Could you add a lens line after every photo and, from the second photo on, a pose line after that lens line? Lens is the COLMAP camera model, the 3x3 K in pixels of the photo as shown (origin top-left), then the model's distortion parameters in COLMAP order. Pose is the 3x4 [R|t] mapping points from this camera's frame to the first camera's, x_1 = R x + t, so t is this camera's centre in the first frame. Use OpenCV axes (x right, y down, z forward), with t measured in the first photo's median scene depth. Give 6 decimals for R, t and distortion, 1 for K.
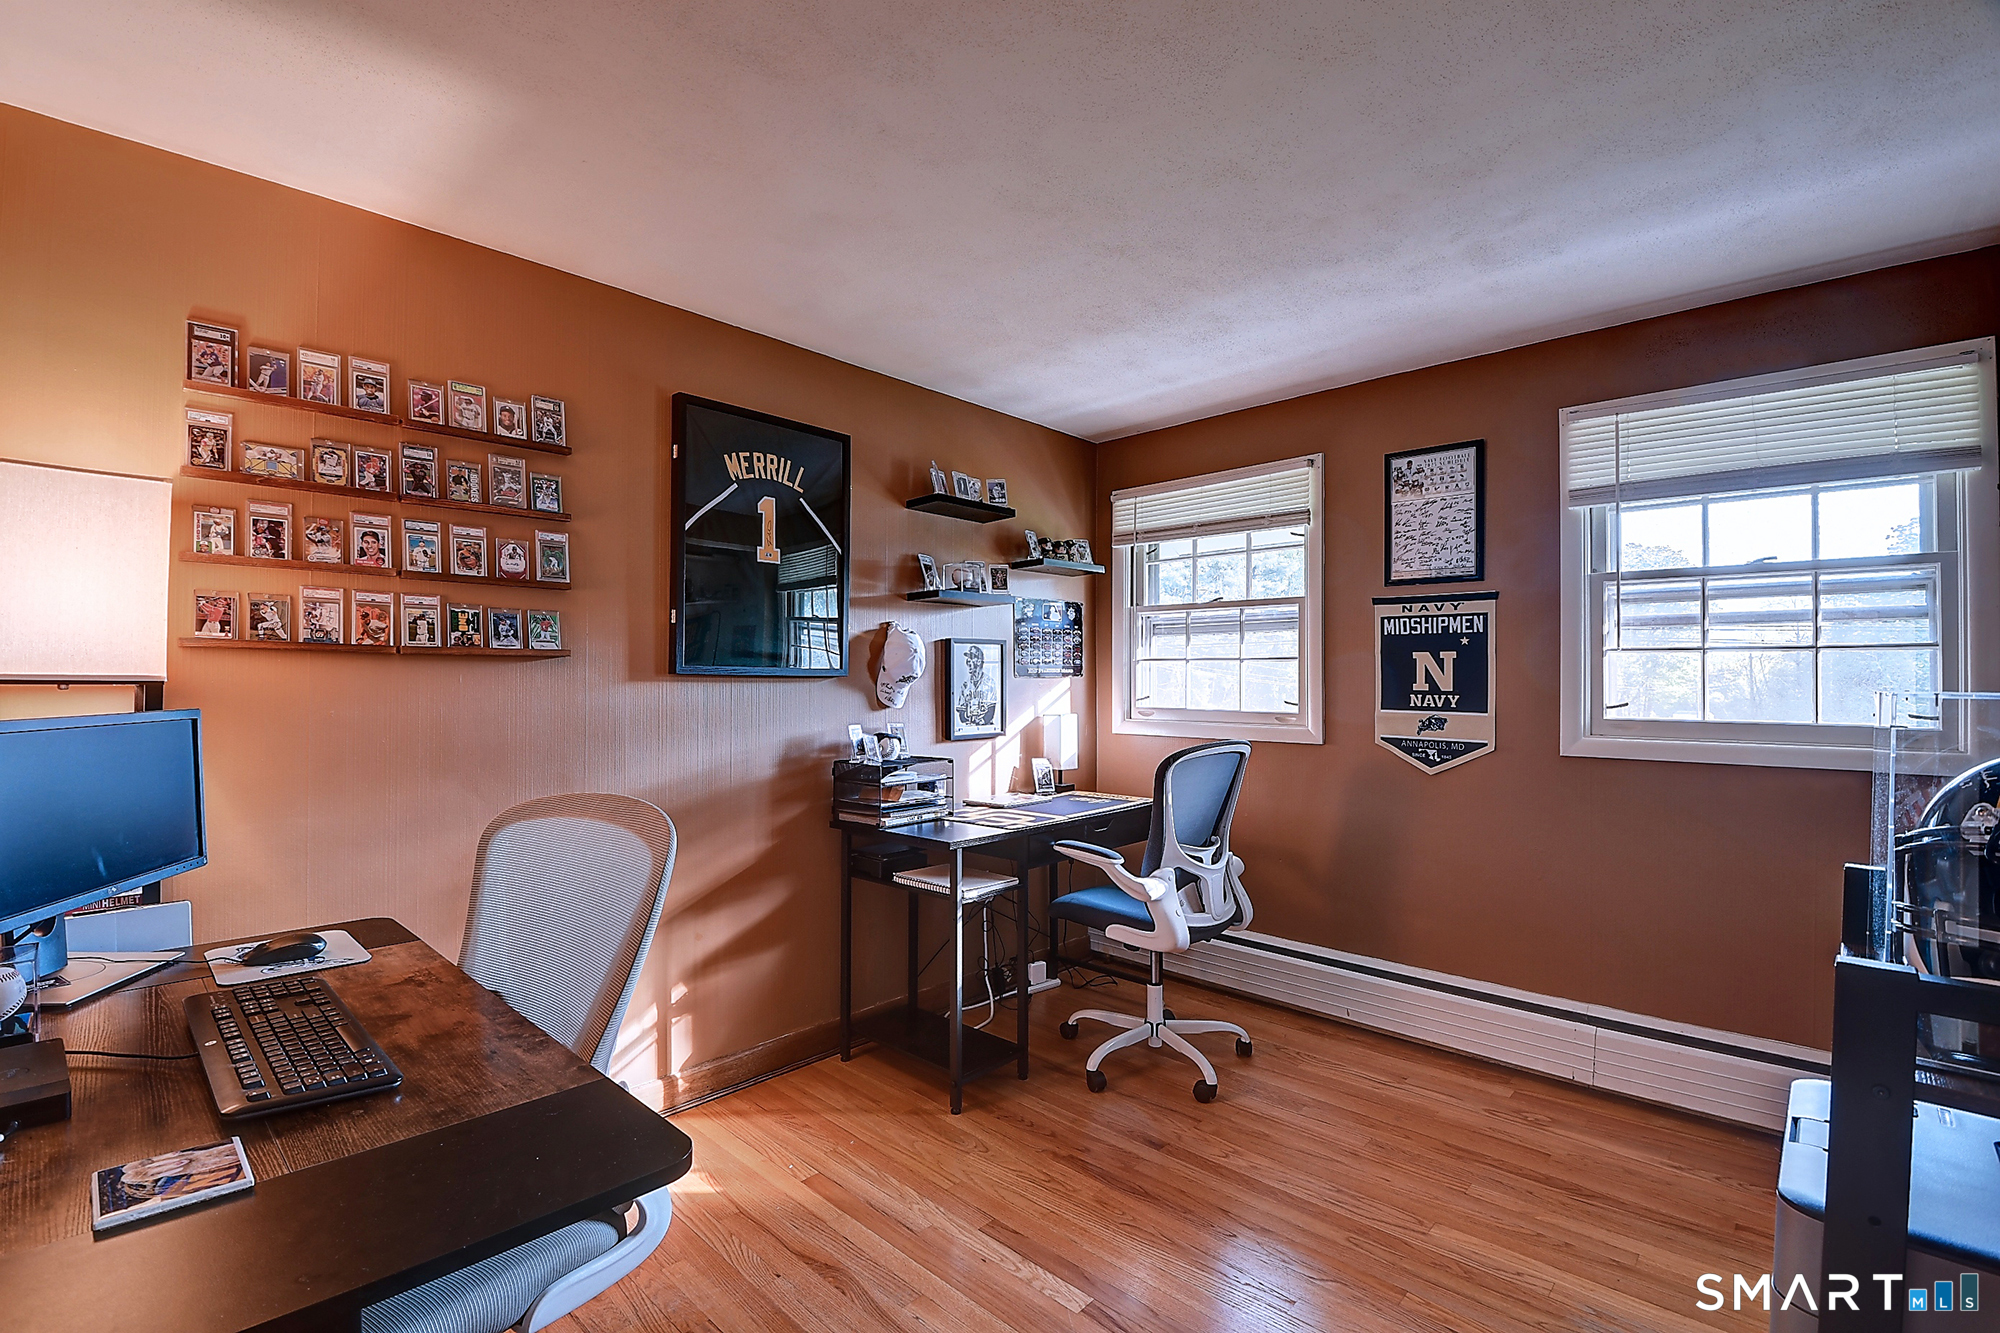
lens RADIAL K [[887.6, 0, 972.7], [0, 887.6, 671.0], [0, 0, 1]] dist [0.016926, -0.022370]
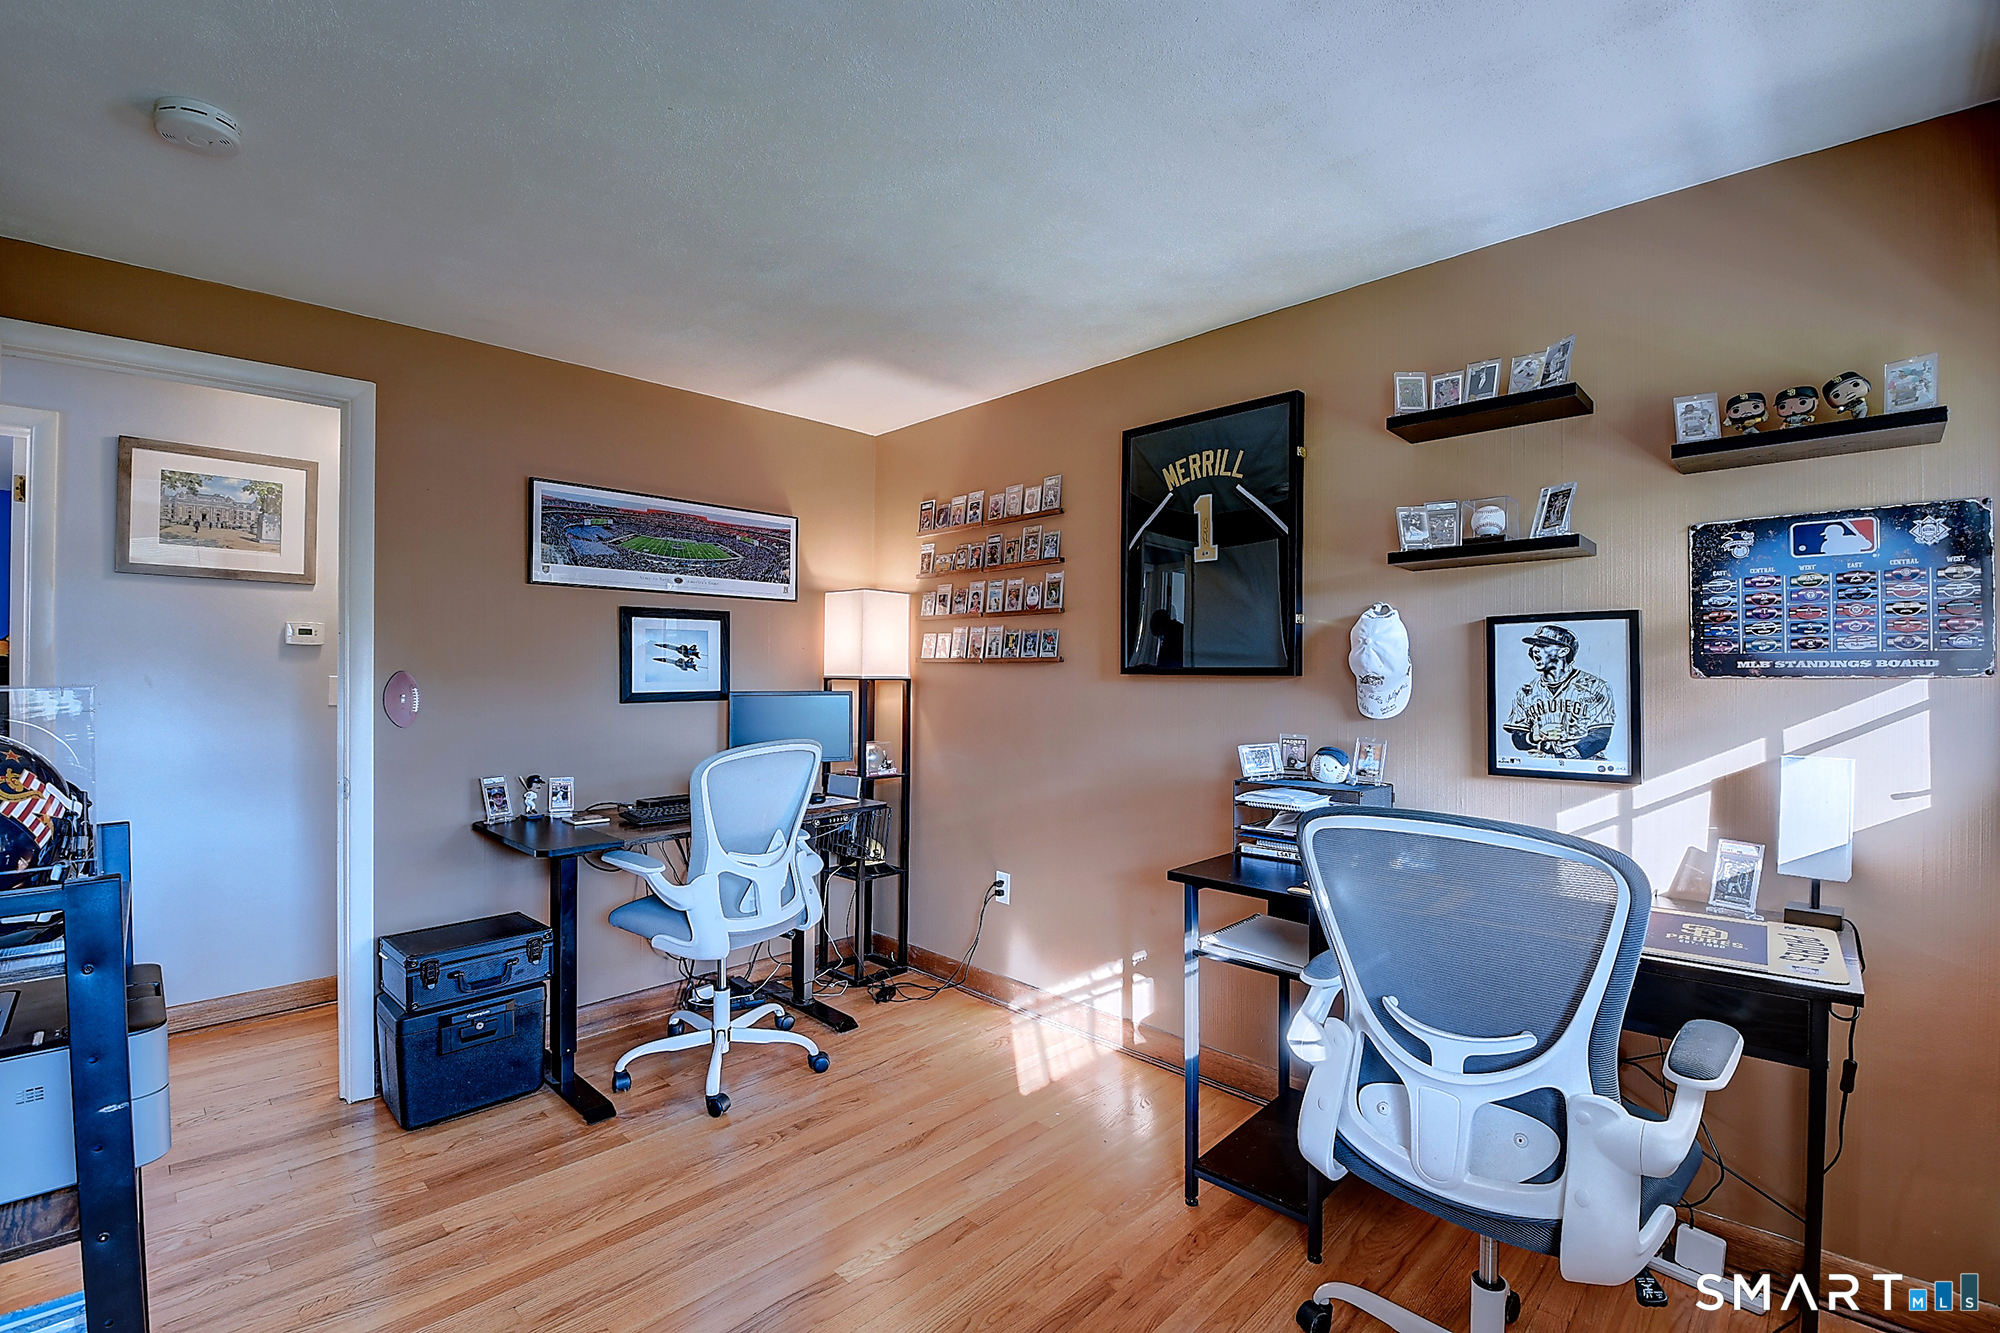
lens RADIAL K [[877.3, 0, 1000.0], [0, 877.3, 666.5], [0, 0, 1]] dist [-0.001111, -0.021400]
pose [[-0.011723, -0.005750, -0.999915, 0.623648], [0.011876, 0.999912, -0.005889, -0.001505], [0.999861, -0.011944, -0.011654, 0.651286]]
